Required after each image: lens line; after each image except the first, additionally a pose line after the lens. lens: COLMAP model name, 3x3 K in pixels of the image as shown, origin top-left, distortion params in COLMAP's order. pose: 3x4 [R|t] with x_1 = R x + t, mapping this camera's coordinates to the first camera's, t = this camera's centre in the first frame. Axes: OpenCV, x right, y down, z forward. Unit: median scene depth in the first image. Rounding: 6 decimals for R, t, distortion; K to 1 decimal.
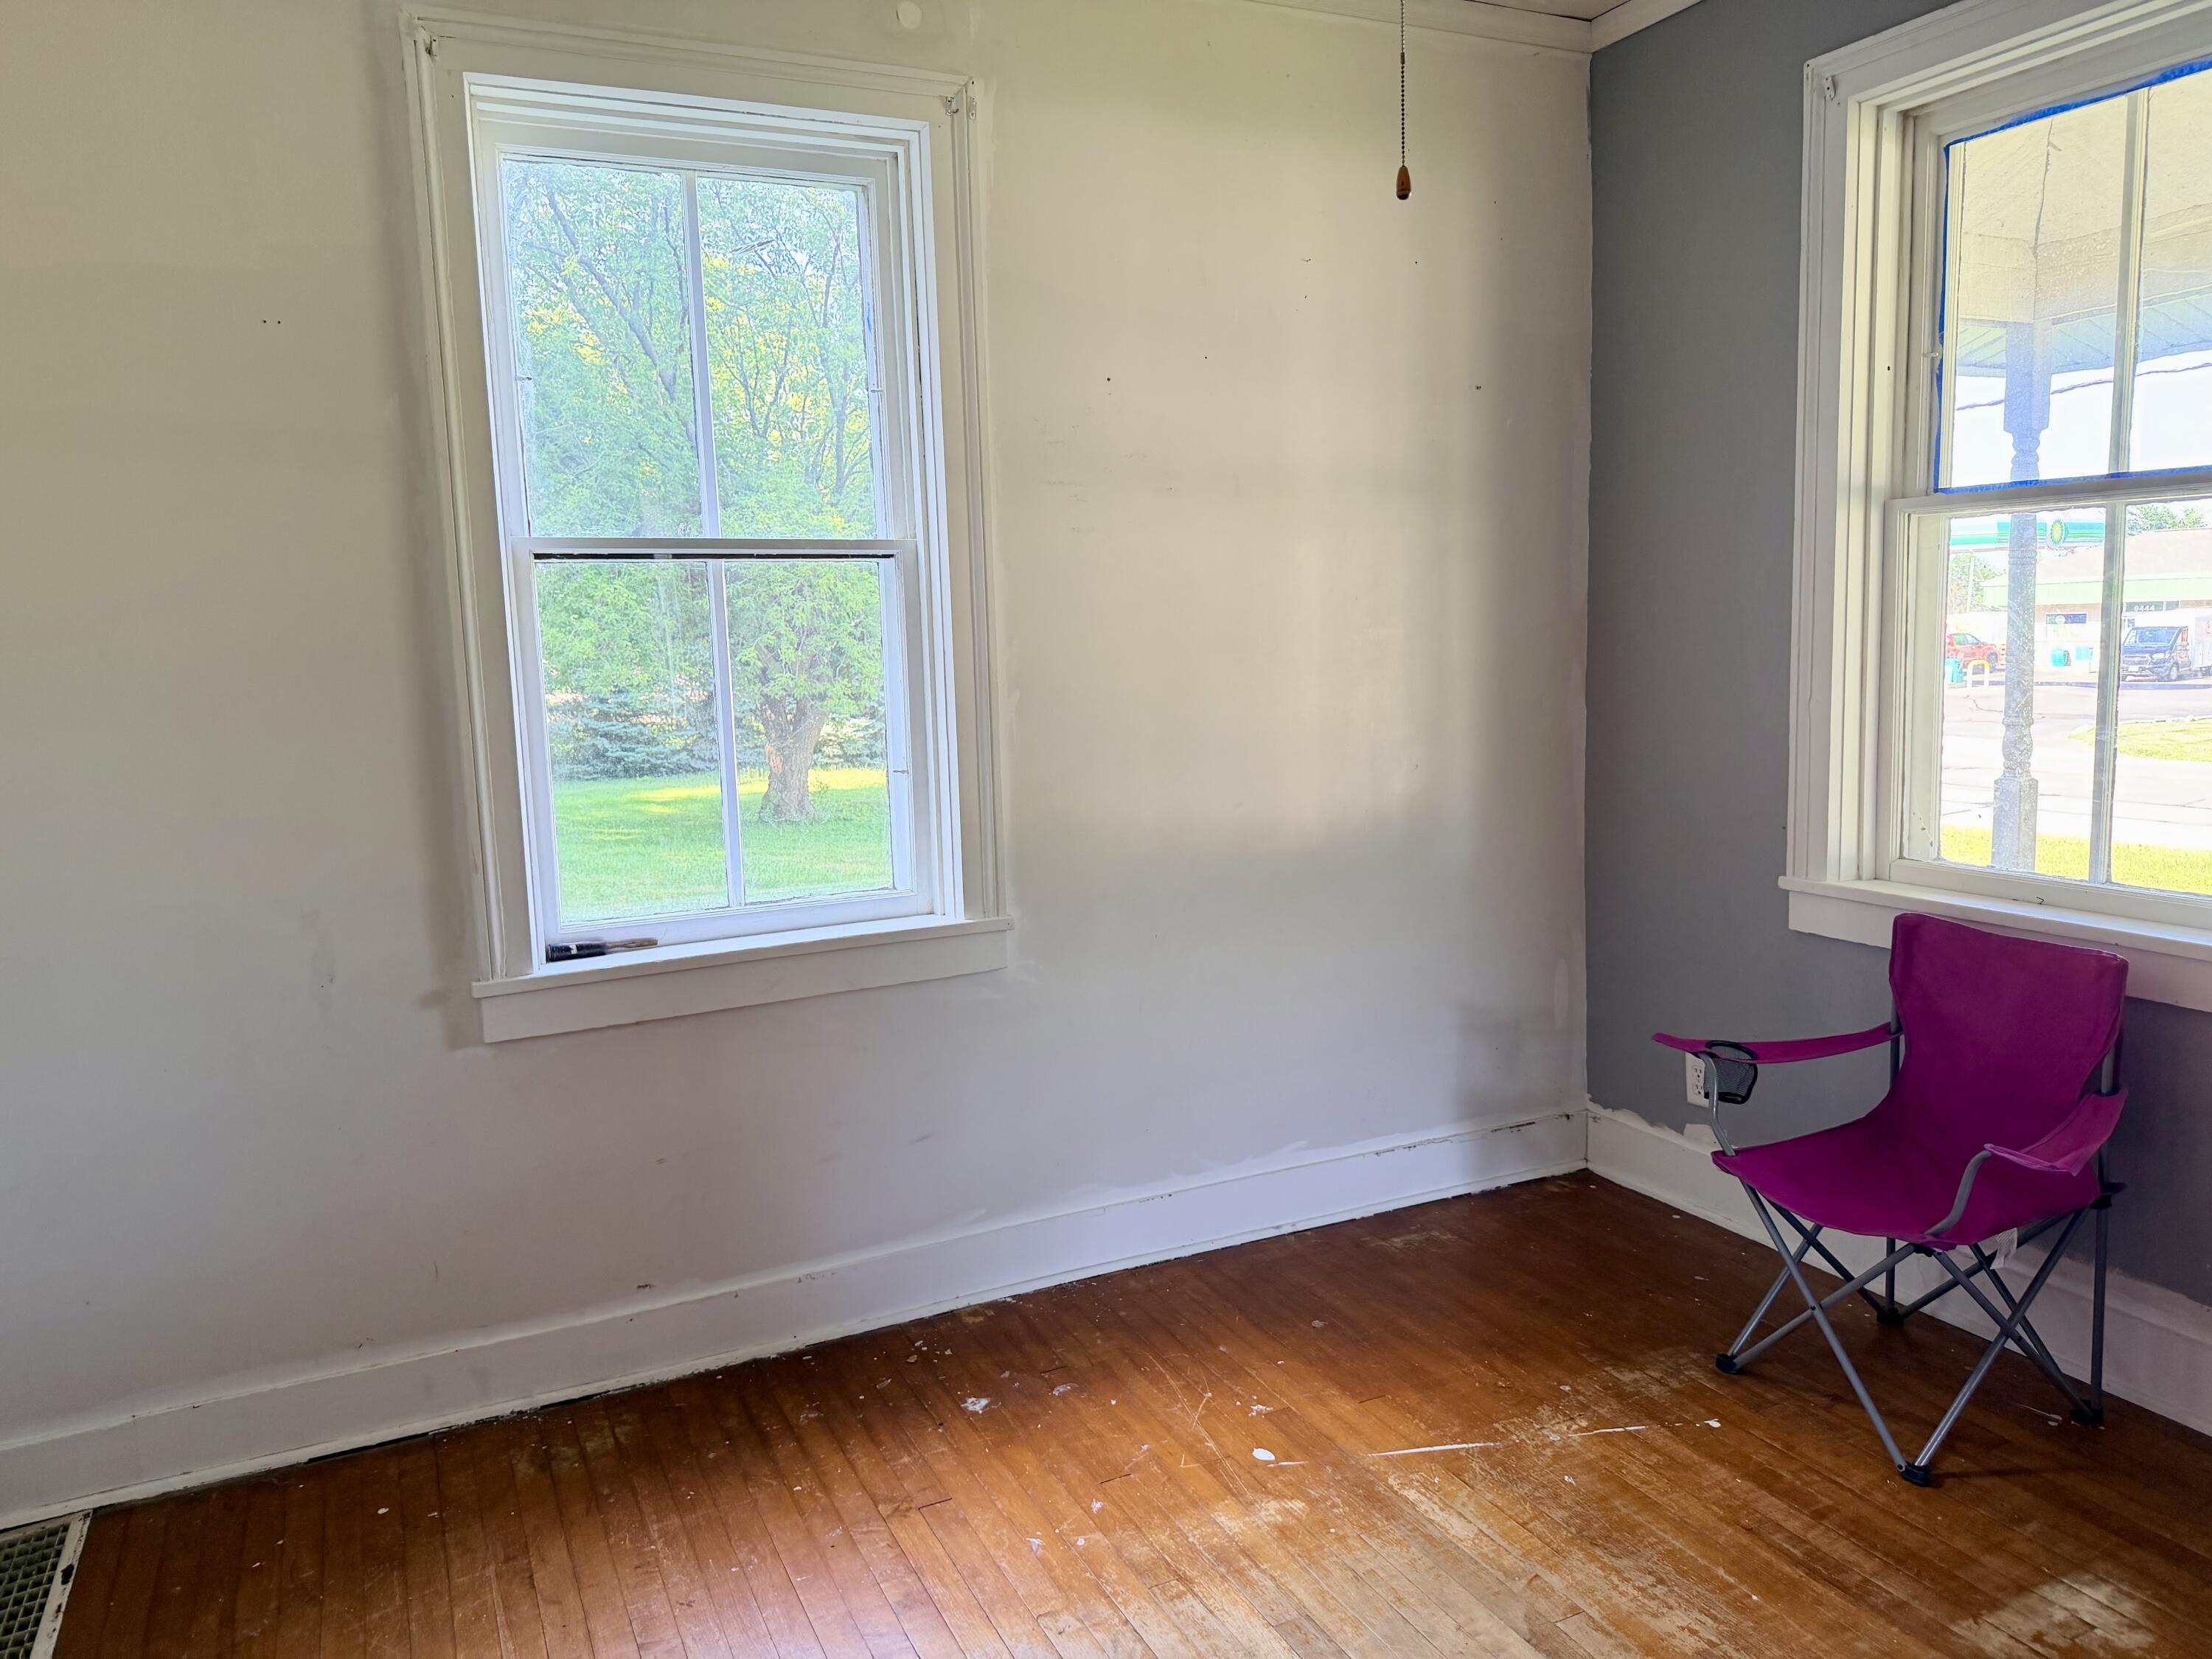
lens RADIAL K [[1561.7, 0, 1109.7], [0, 1561.7, 836.2], [0, 0, 1]] dist [0.031488, -0.037906]
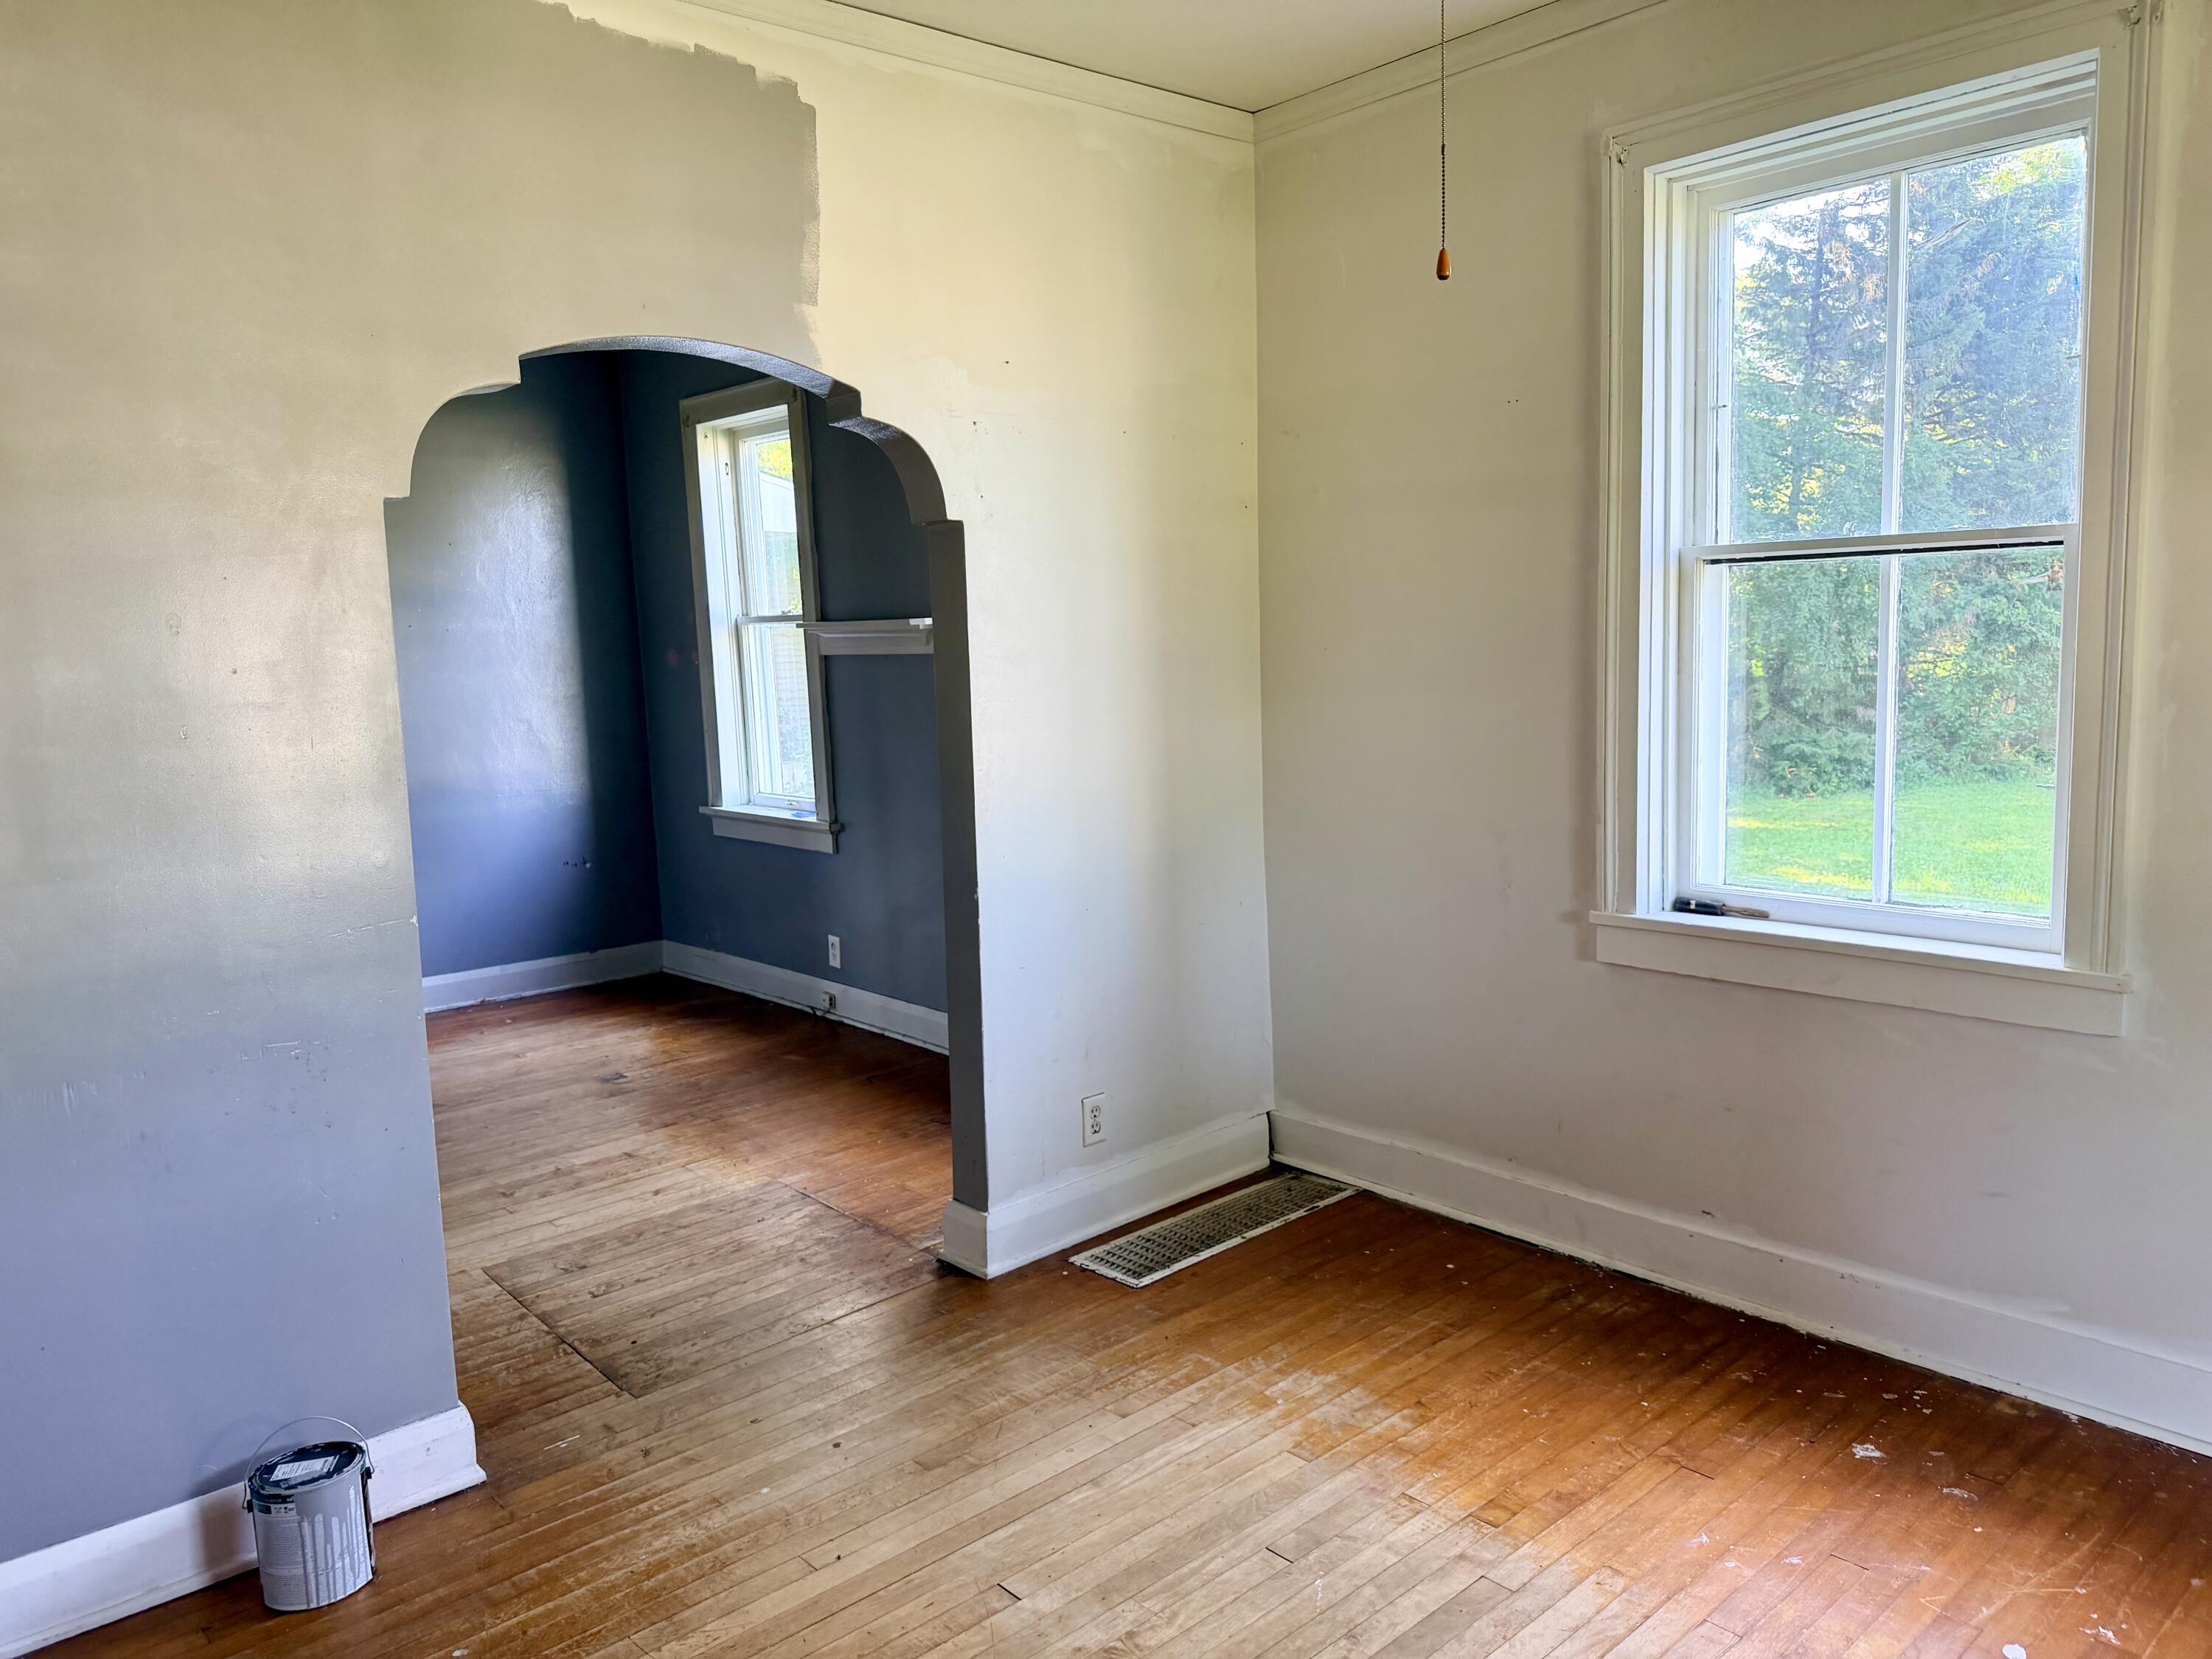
lens RADIAL K [[1574.5, 0, 1106.1], [0, 1574.5, 866.4], [0, 0, 1]] dist [0.007176, 0.000788]
pose [[0.270365, 0.167050, -0.948154, 0.645171], [-0.115432, 0.983352, 0.140336, -0.069300], [0.955813, 0.071506, 0.285147, 0.260421]]
